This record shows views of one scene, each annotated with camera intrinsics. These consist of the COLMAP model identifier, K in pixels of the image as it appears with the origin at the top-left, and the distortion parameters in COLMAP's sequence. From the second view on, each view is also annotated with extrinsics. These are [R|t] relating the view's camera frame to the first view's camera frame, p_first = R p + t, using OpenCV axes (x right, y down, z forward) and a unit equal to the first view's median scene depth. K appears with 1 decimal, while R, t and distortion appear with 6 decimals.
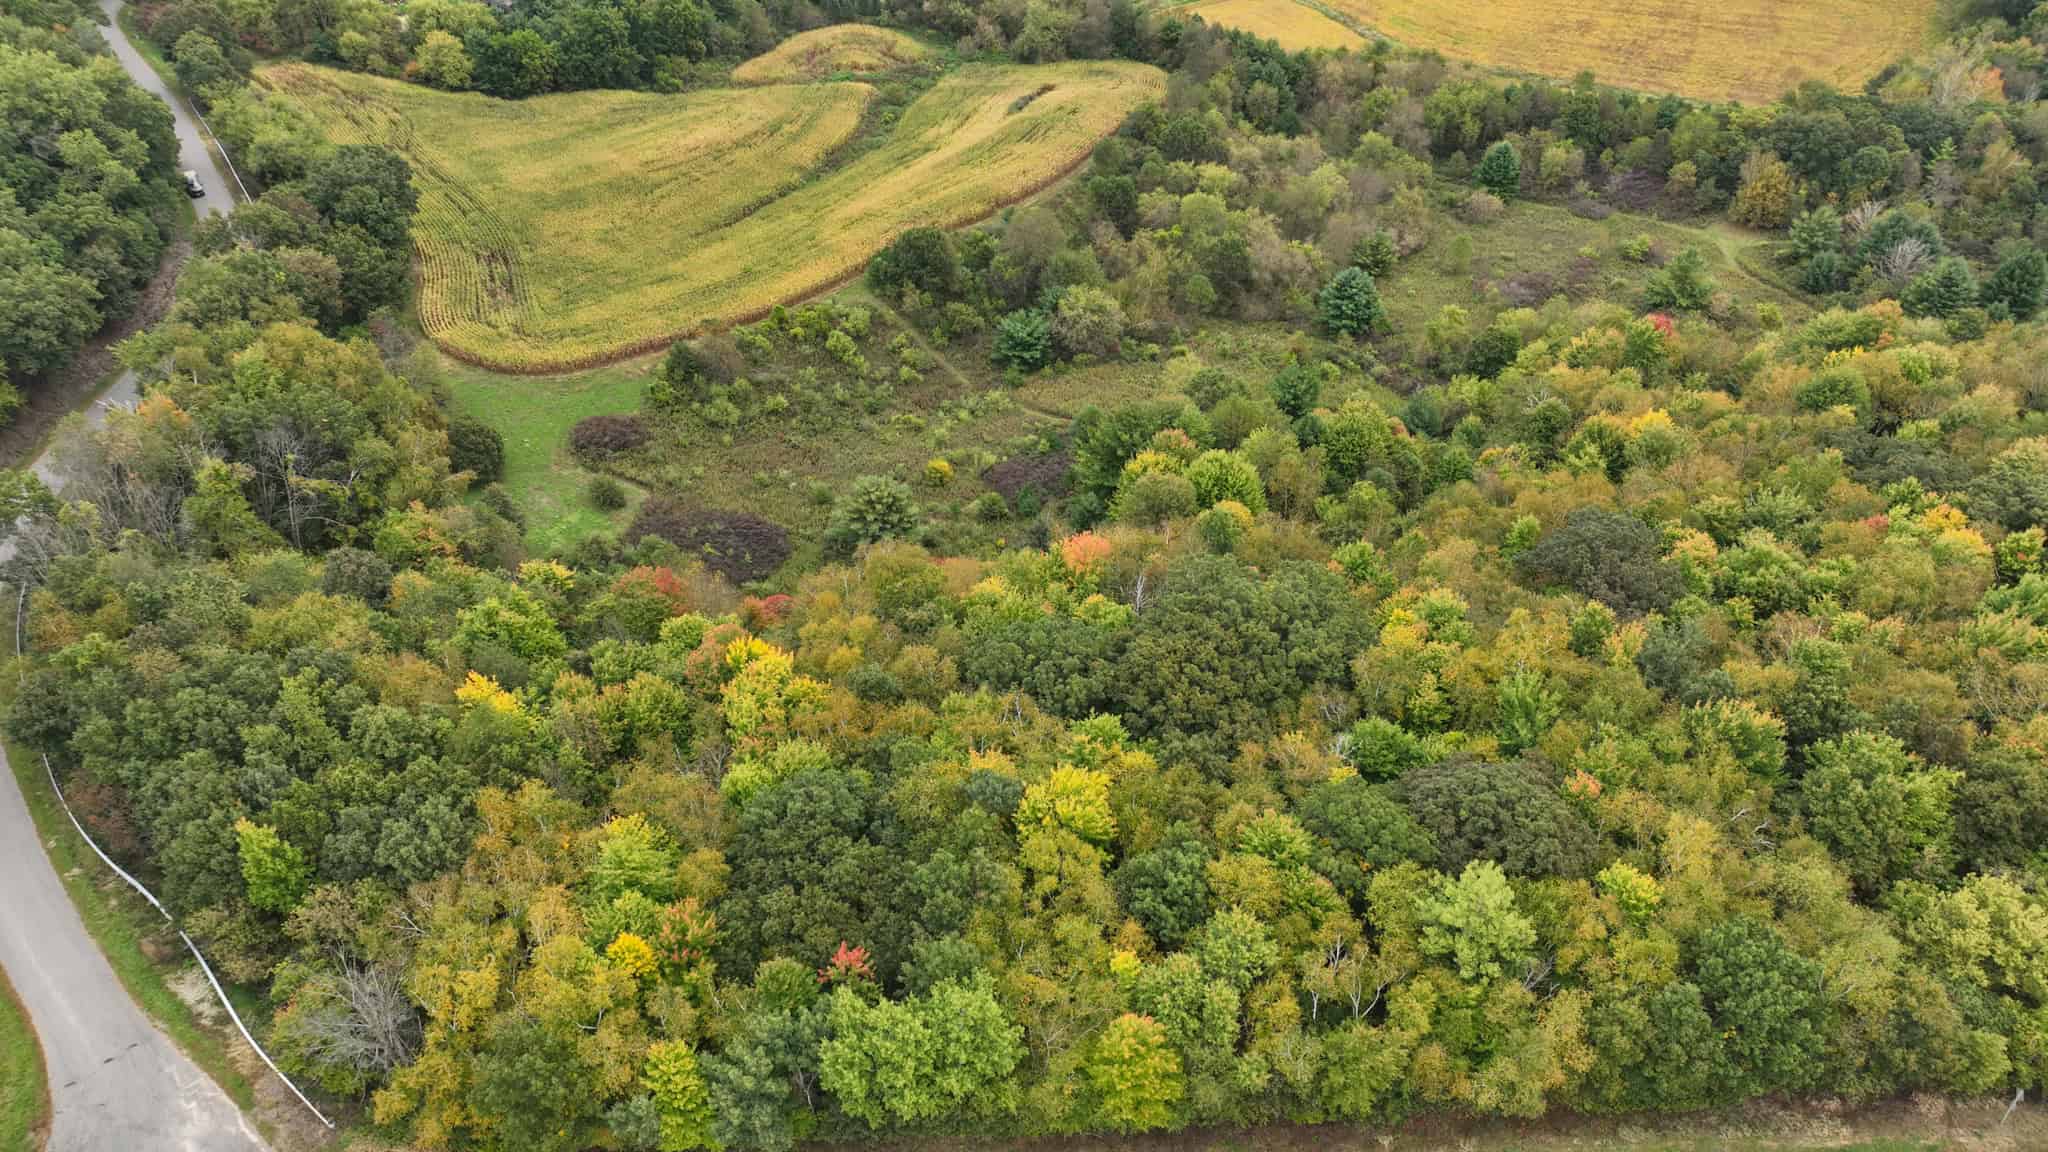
lens RADIAL K [[1441.2, 0, 1026.0], [0, 1441.2, 576.6], [0, 0, 1]] dist [-0.003146, 0.024009]
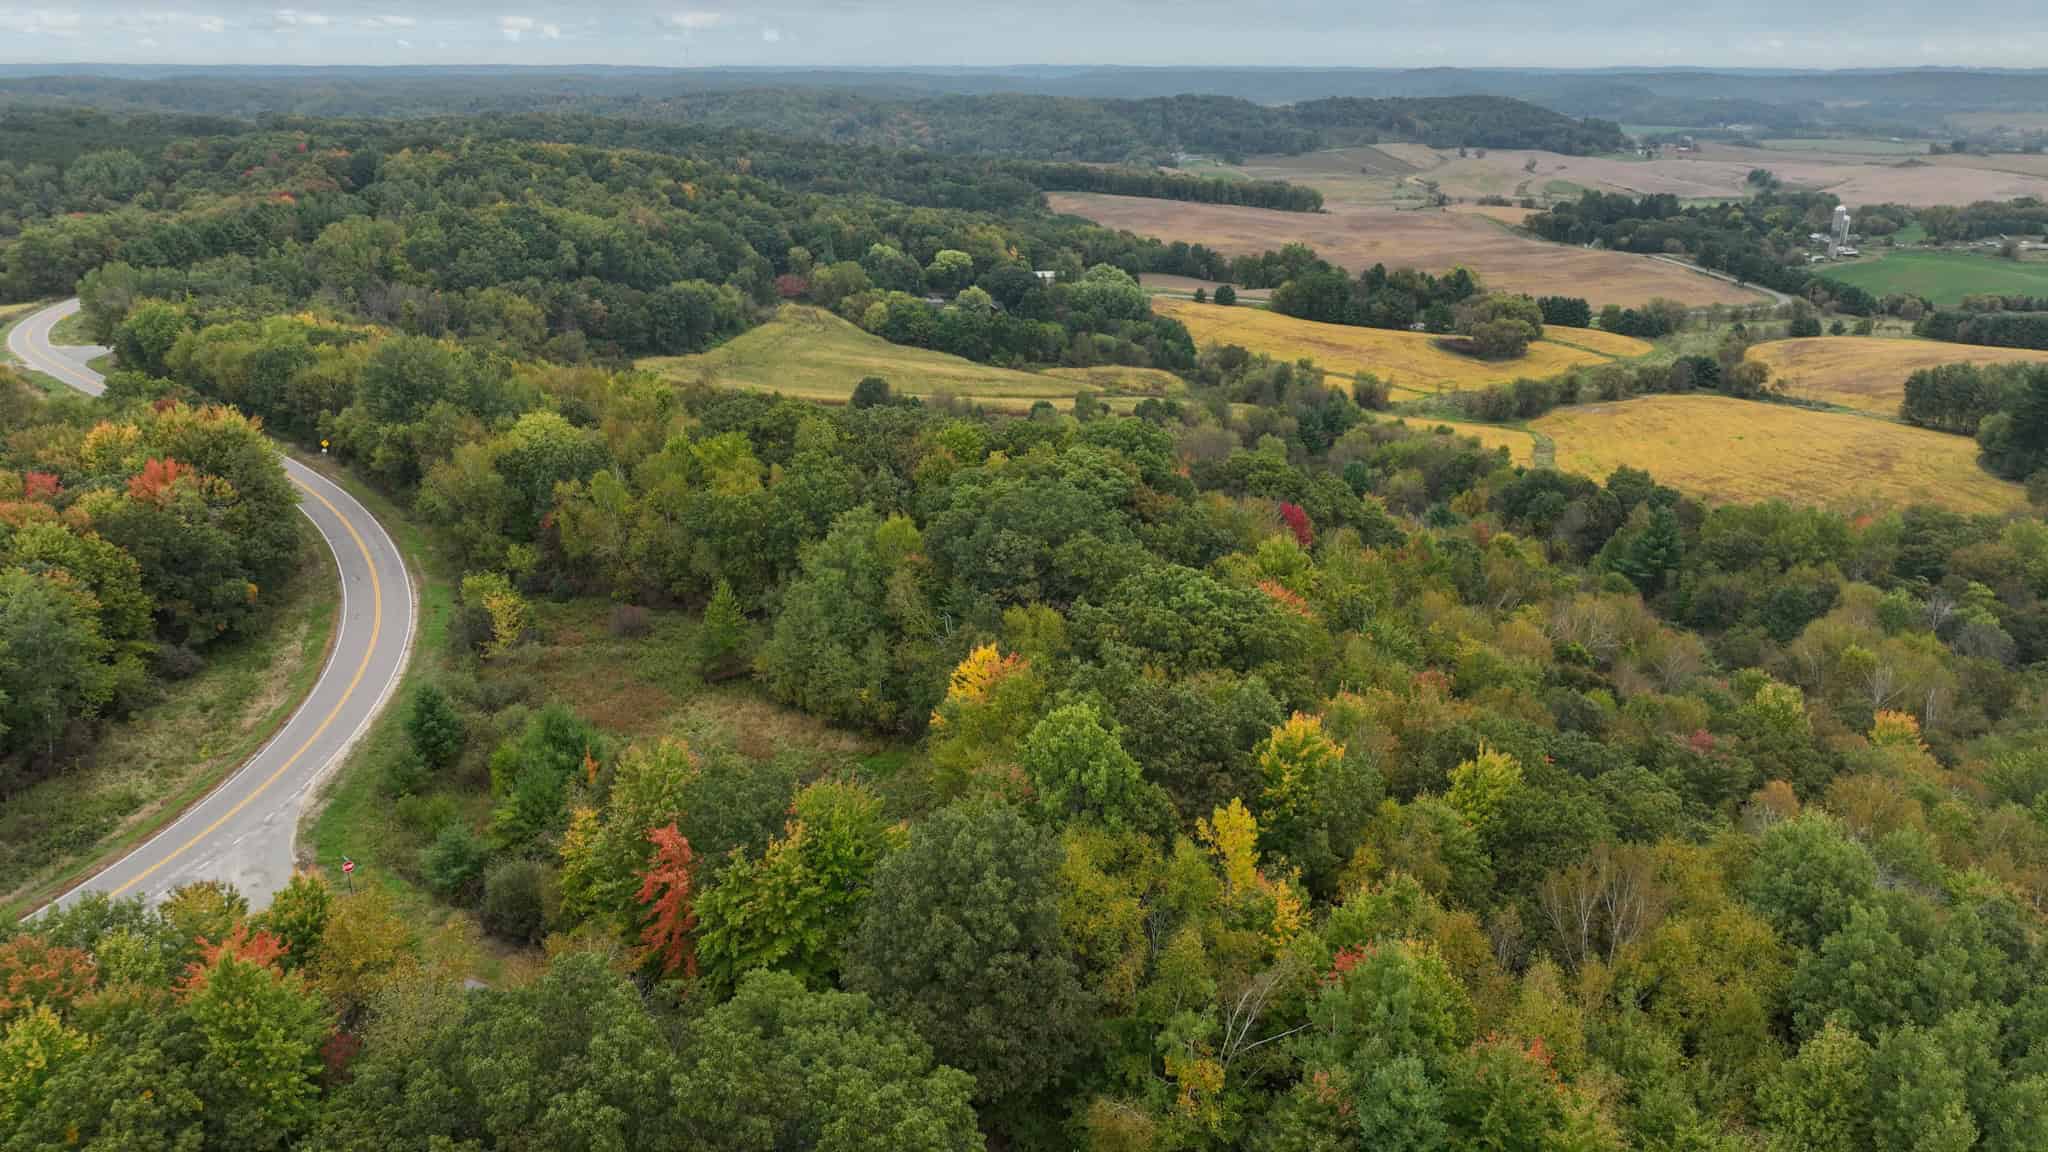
lens RADIAL K [[1441.2, 0, 1030.6], [0, 1441.2, 583.2], [0, 0, 1]] dist [-0.003146, 0.024009]
pose [[0.695293, 0.239303, -0.677718, 1.079000], [-0.476885, 0.859080, -0.185910, 0.157807], [0.537725, 0.452456, 0.711433, 0.037570]]
